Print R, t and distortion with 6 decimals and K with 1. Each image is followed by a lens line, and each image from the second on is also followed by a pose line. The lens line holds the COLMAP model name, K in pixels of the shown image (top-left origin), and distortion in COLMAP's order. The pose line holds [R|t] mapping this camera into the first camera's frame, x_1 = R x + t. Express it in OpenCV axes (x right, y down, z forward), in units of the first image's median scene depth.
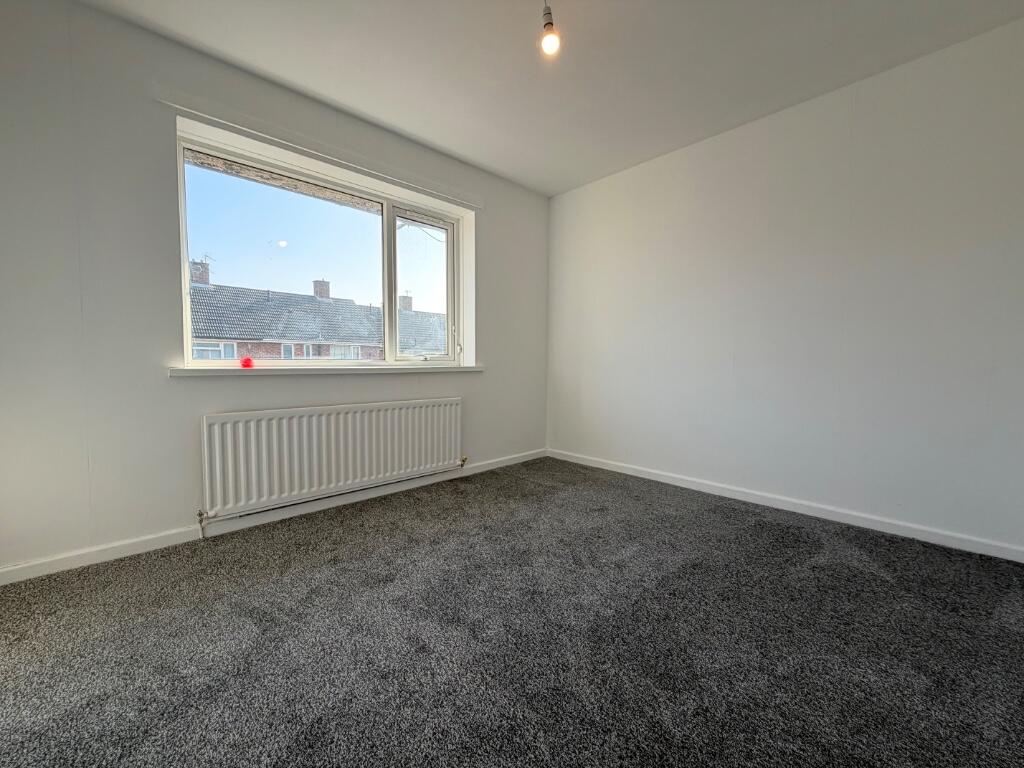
lens RADIAL K [[412.4, 0, 515.5], [0, 412.4, 382.8], [0, 0, 1]] dist [0.000931, 0.000143]
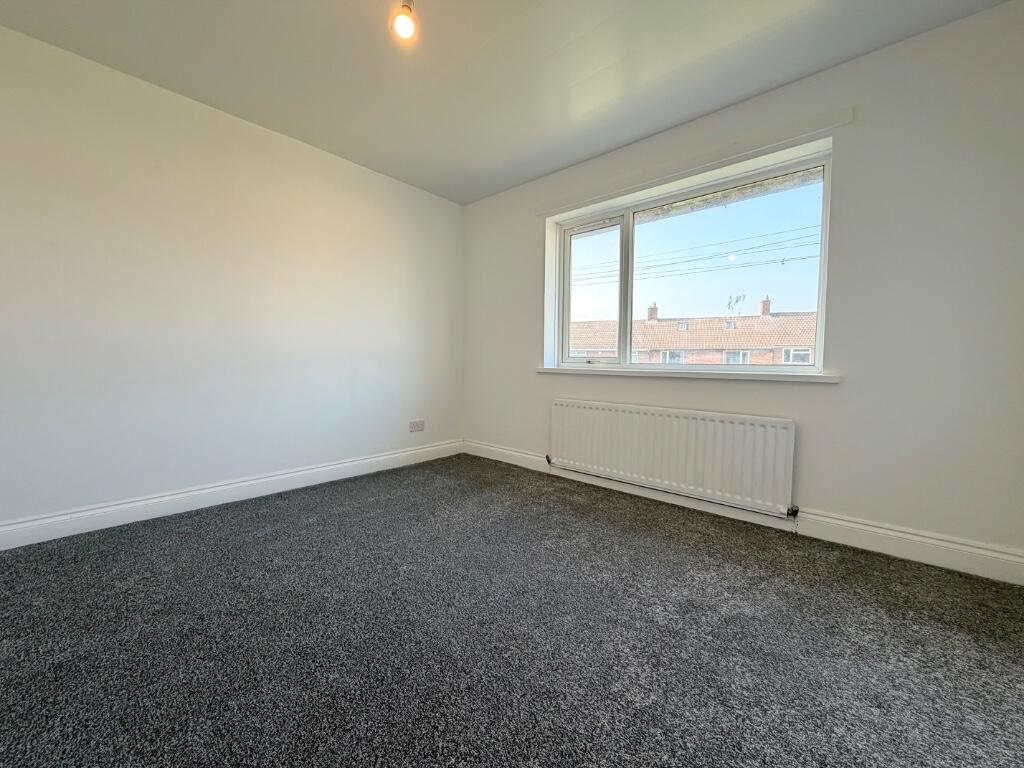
lens RADIAL K [[406.9, 0, 515.9], [0, 406.9, 384.4], [0, 0, 1]] dist [-0.001365, -0.000025]
pose [[0.063518, 0.055800, -0.996419, 0.585578], [-0.064786, 0.996560, 0.051678, -0.031181], [0.995876, 0.061272, 0.066915, 0.550655]]
